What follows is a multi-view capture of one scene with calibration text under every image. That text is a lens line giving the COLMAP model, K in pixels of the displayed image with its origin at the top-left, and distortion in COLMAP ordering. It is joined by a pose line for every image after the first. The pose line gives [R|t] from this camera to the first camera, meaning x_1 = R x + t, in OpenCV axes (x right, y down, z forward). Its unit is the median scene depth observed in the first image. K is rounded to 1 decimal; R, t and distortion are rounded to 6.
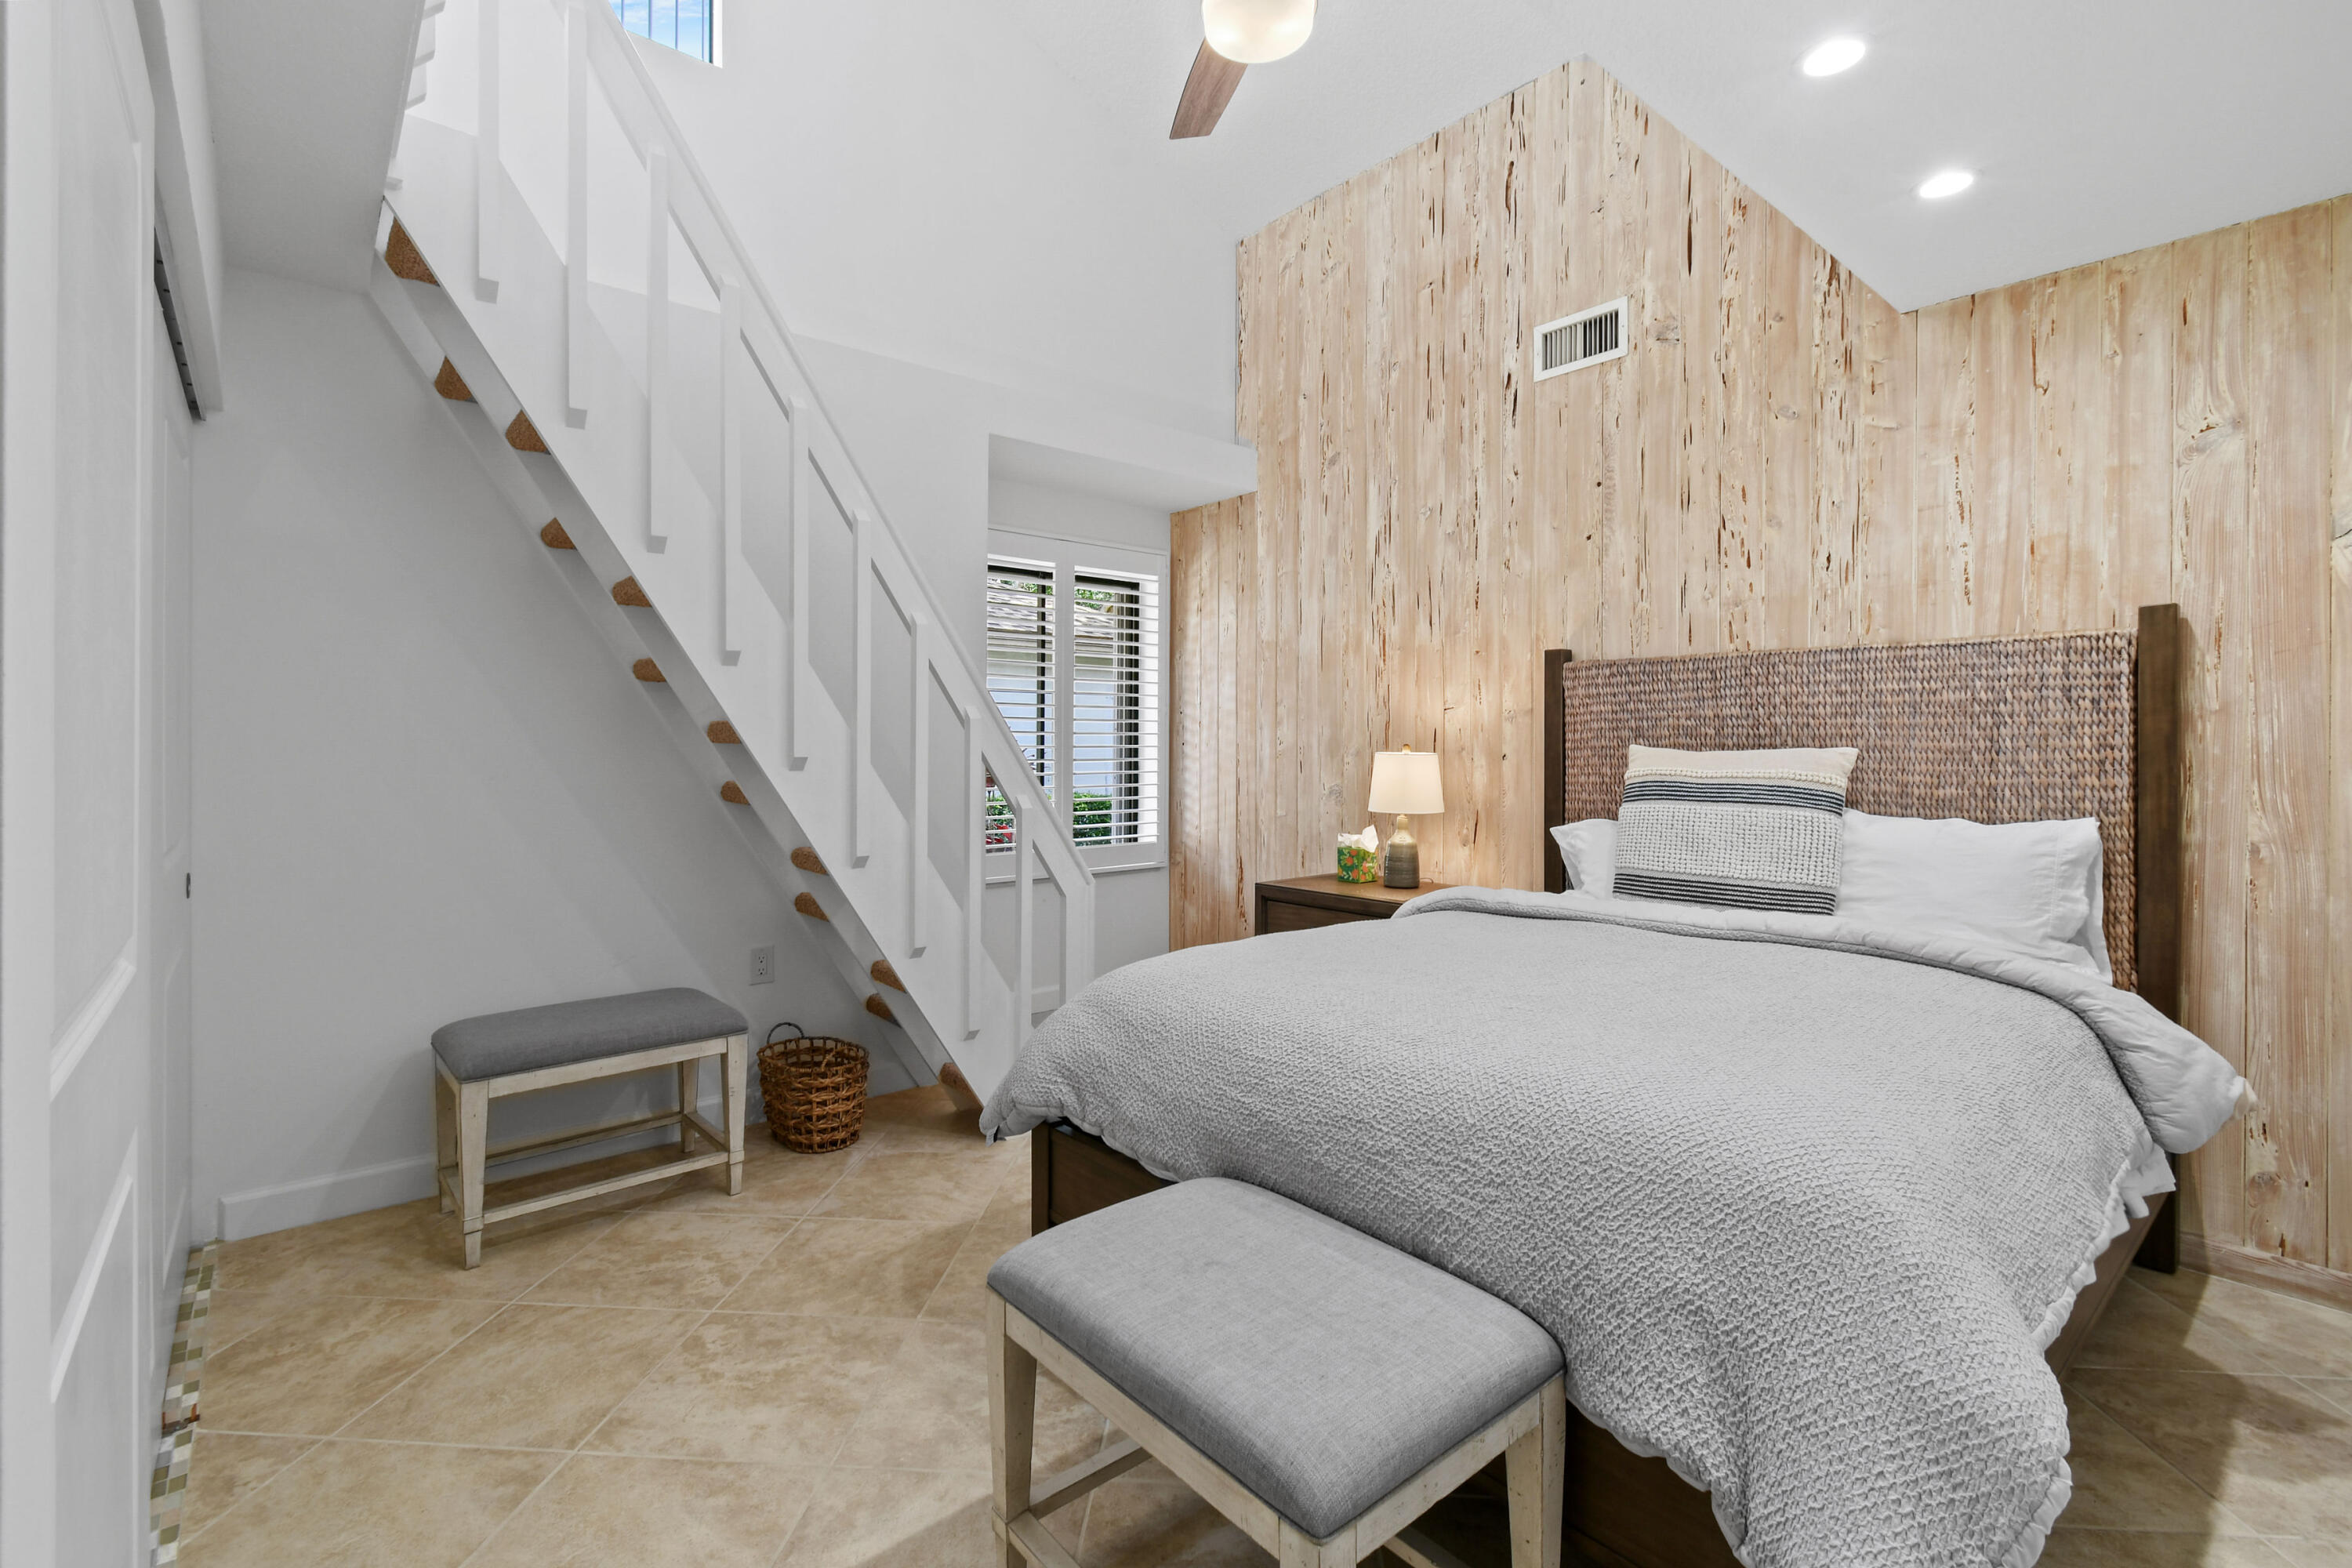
lens RADIAL K [[1043.8, 0, 1173.3], [0, 1043.8, 789.5], [0, 0, 1]] dist [0.013775, 0.000191]
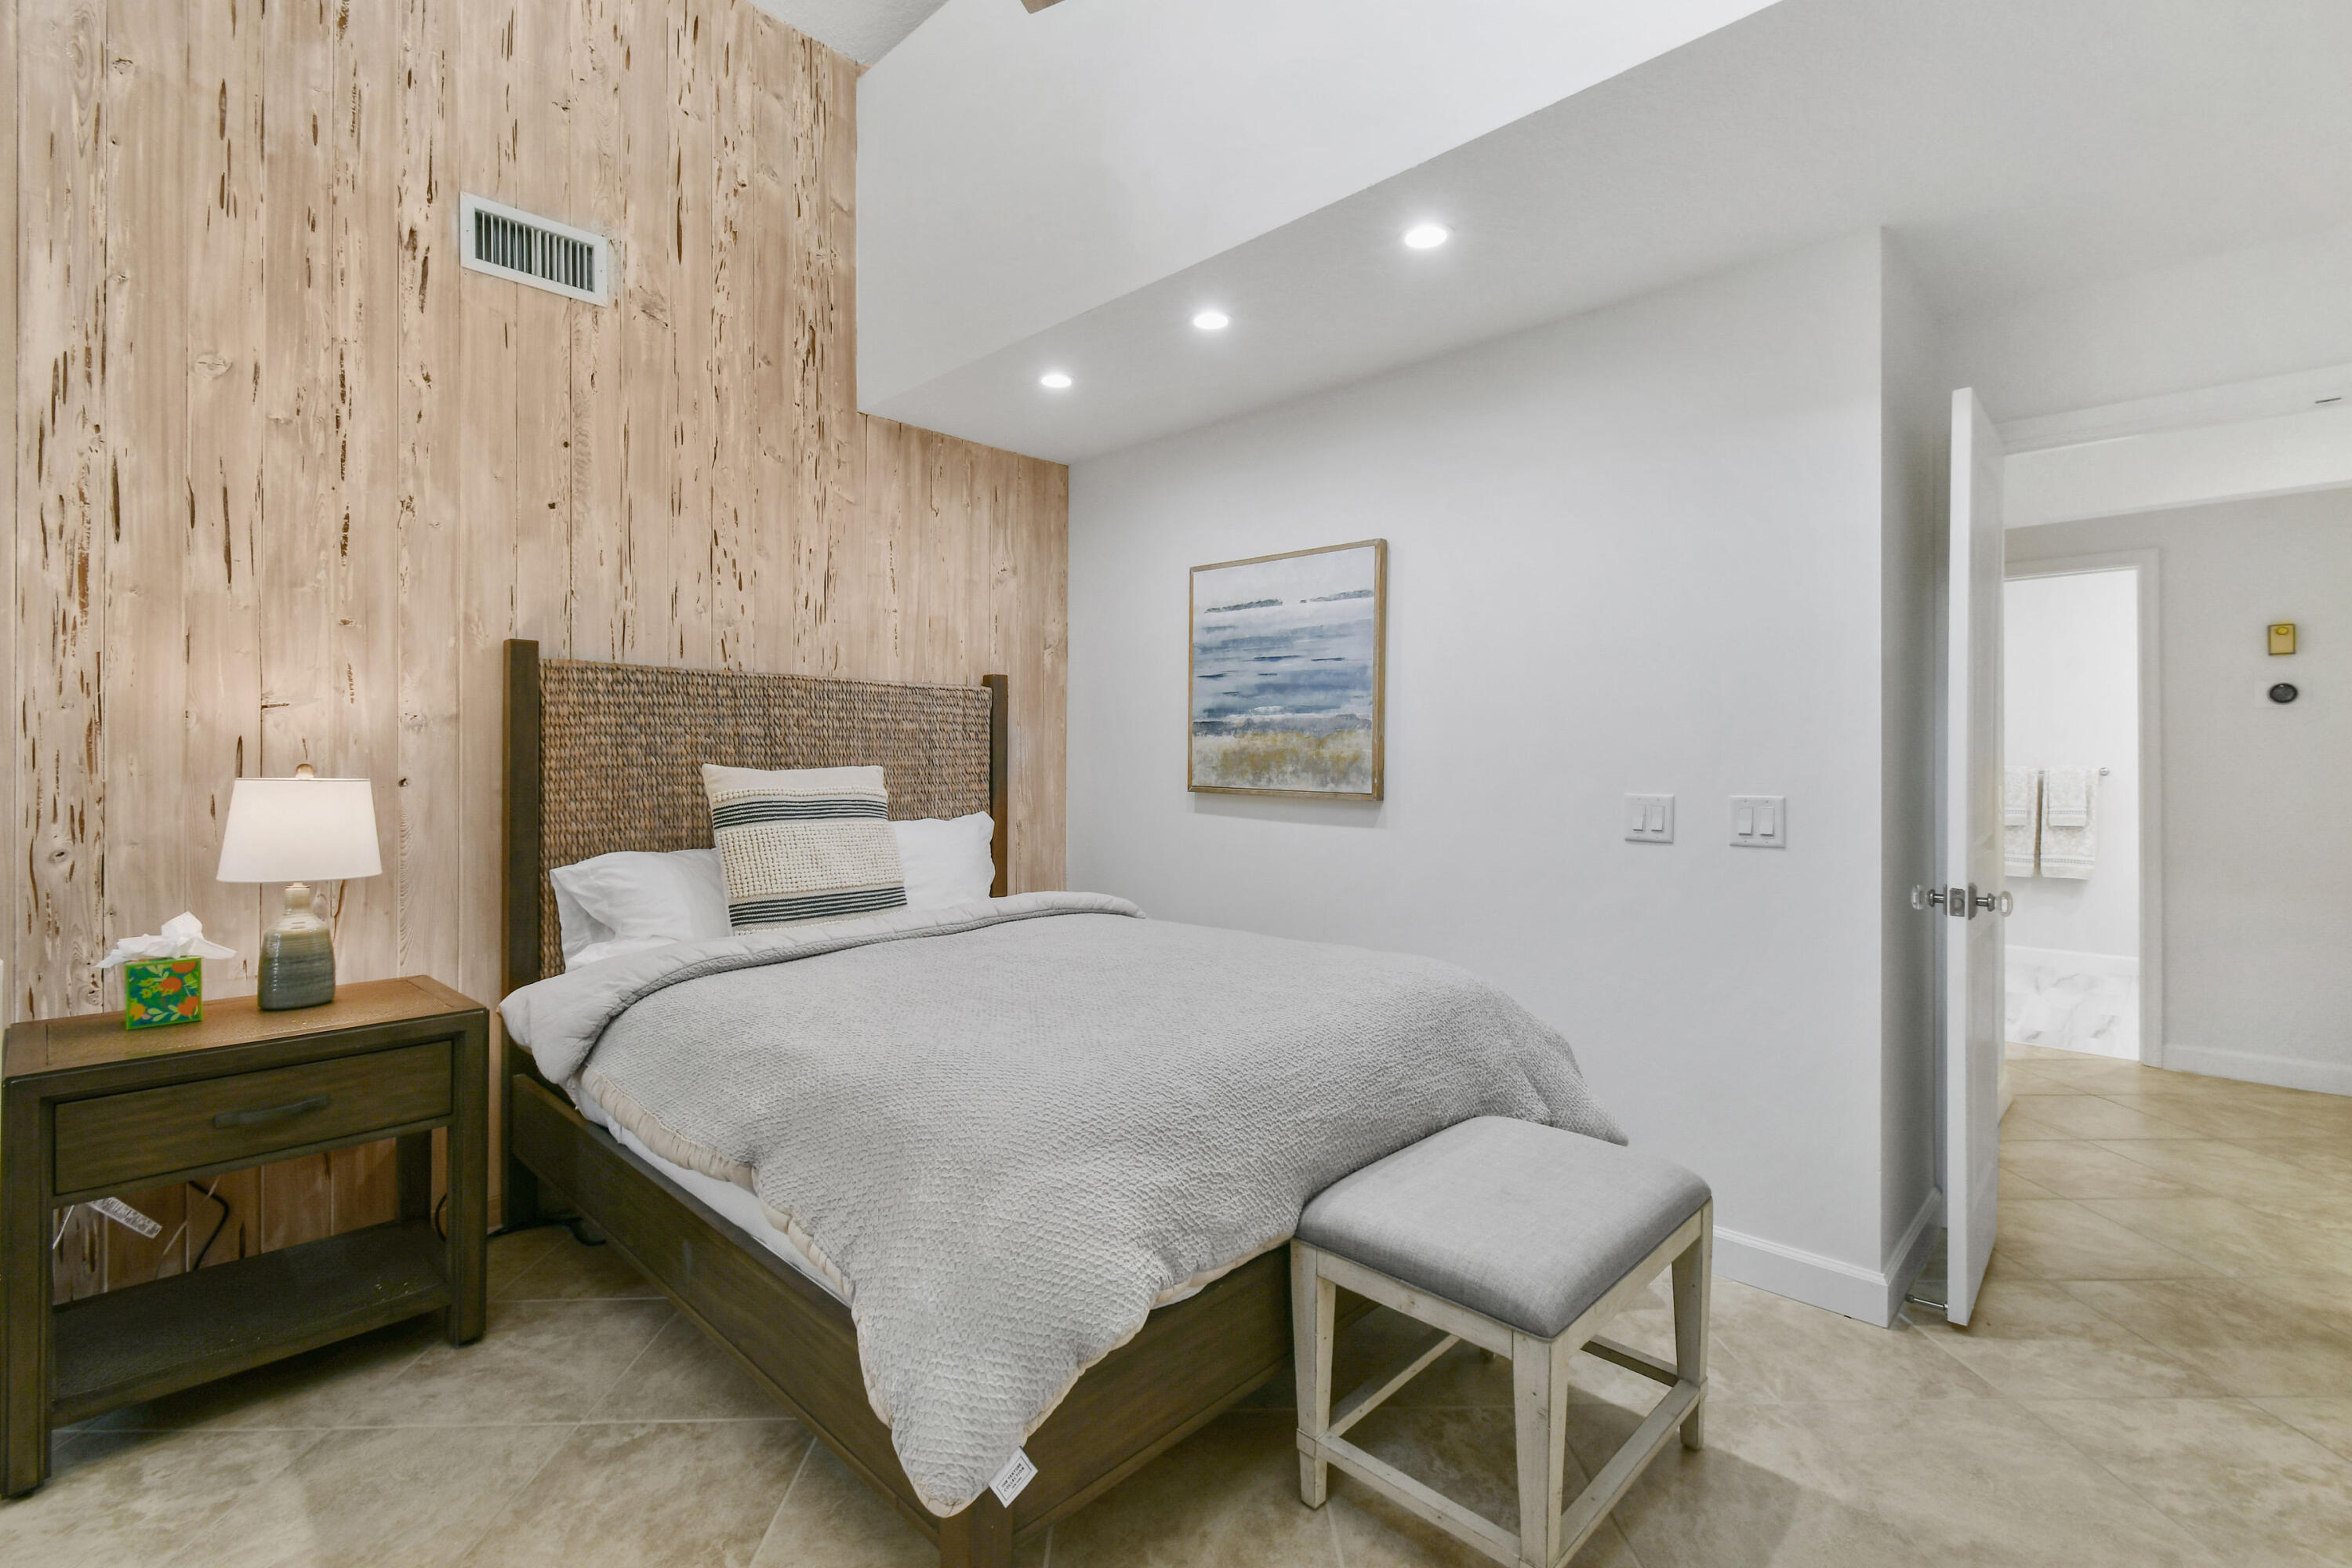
lens RADIAL K [[1079.0, 0, 1176.0], [0, 1079.0, 784.0], [0, 0, 1]] dist [0.045097, -0.014660]
pose [[-0.095266, -0.026012, 0.995112, -0.516611], [0.040965, 0.998709, 0.030028, -0.035167], [-0.994609, 0.043626, -0.094077, 0.646283]]
